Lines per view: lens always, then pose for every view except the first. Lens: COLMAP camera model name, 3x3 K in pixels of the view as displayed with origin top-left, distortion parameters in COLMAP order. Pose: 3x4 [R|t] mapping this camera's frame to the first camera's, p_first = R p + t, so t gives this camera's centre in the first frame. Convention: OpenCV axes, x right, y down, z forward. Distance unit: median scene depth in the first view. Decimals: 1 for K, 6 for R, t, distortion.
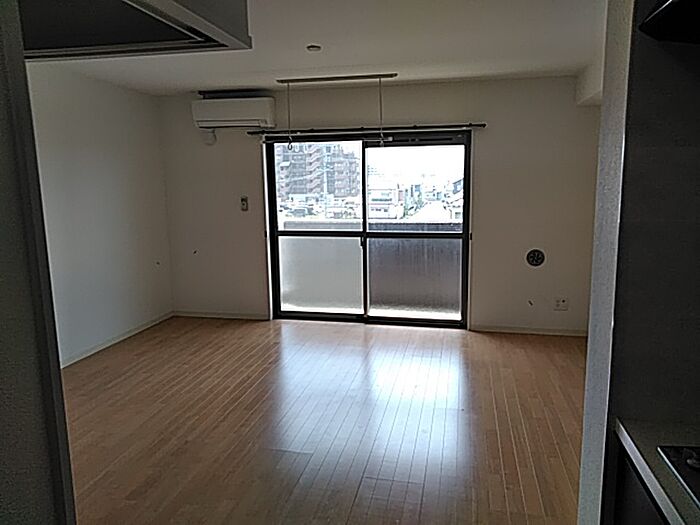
lens RADIAL K [[524.6, 0, 346.2], [0, 524.6, 267.3], [0, 0, 1]] dist [0.010561, -0.004279]
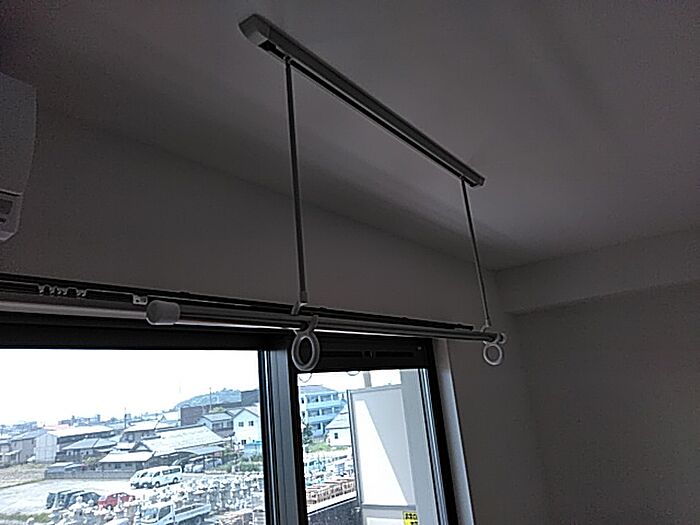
lens RADIAL K [[524.6, 0, 350.5], [0, 524.6, 263.1], [0, 0, 1]] dist [0.010561, -0.004279]
pose [[0.365465, 0.198950, 0.909315, -0.250901], [0.246498, 0.921330, -0.300649, -0.190942], [-0.897594, 0.334021, 0.287673, 0.880802]]
